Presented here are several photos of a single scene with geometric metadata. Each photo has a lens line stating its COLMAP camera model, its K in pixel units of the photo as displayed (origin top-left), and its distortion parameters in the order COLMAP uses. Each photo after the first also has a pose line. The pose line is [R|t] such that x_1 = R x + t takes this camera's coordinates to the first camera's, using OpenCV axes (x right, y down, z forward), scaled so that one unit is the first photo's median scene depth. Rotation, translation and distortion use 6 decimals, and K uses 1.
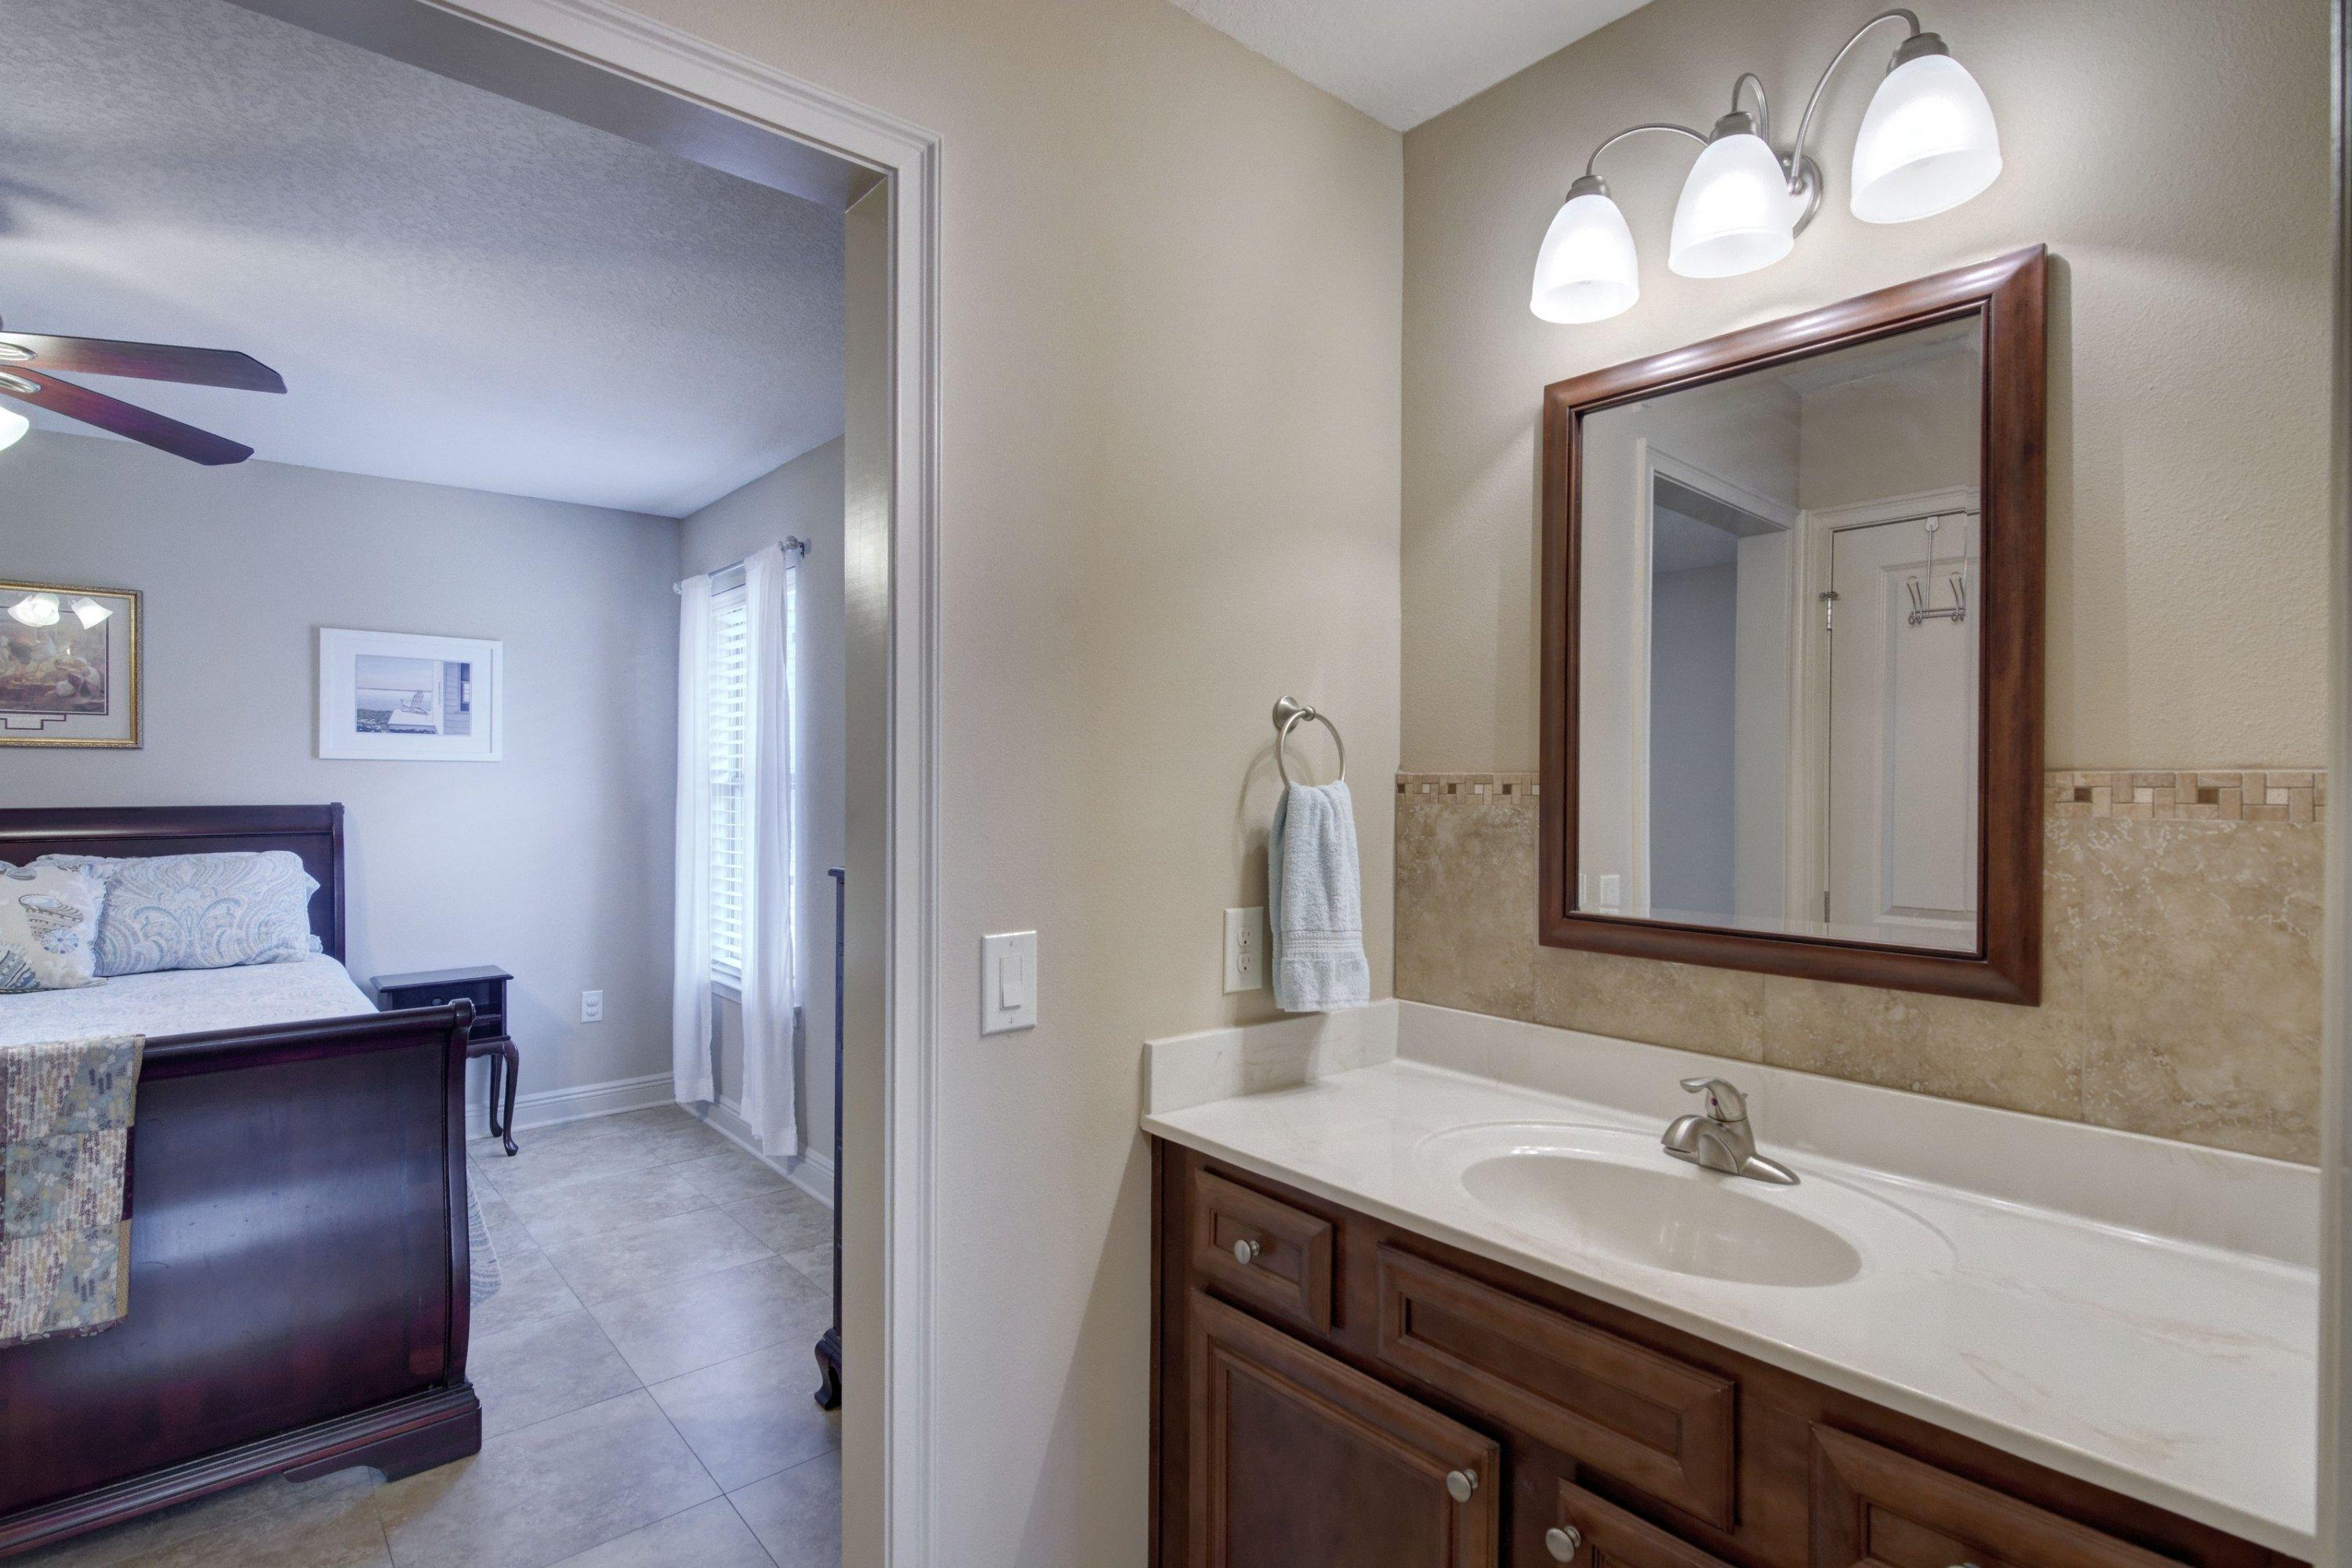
lens RADIAL K [[1148.9, 0, 1174.0], [0, 1148.9, 793.3], [0, 0, 1]] dist [0.003353, 0.000382]
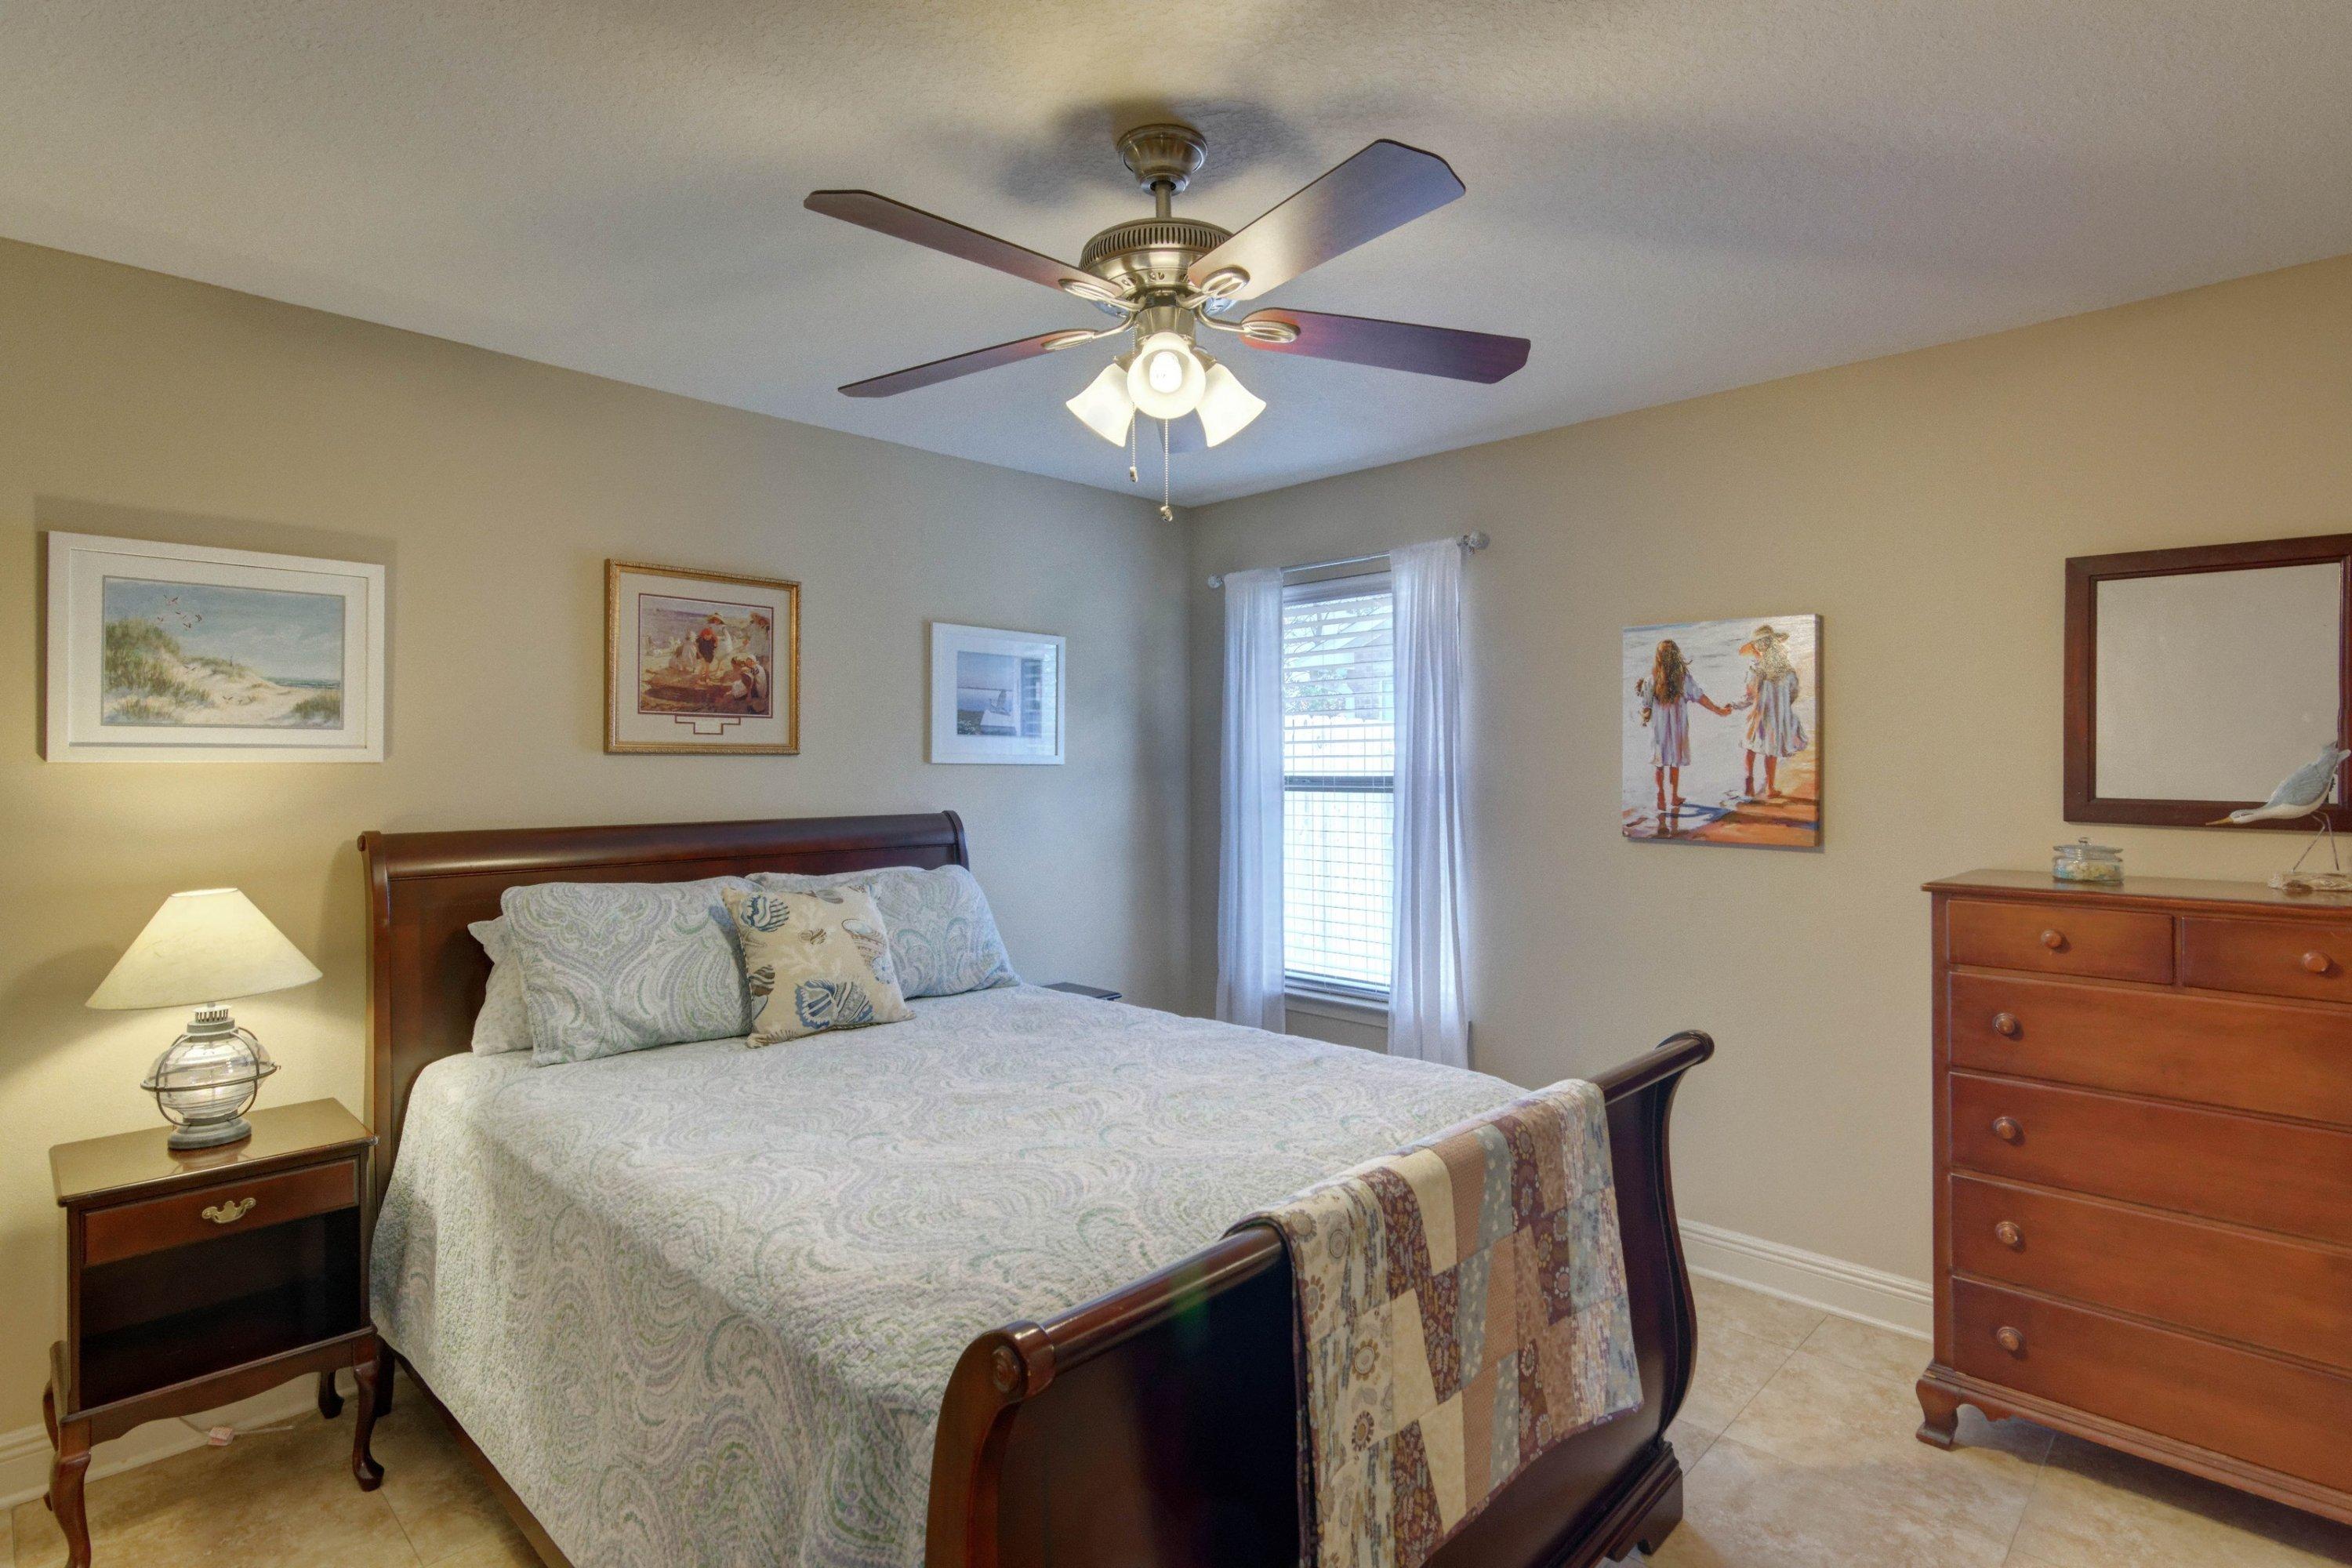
lens RADIAL K [[1162.0, 0, 1181.1], [0, 1162.0, 752.8], [0, 0, 1]] dist [0.005192, 0.000362]
pose [[0.995364, -0.003971, 0.096101, -0.705496], [0.006350, 0.999680, -0.024469, -0.016152], [-0.095973, 0.024966, 0.995071, 0.055619]]
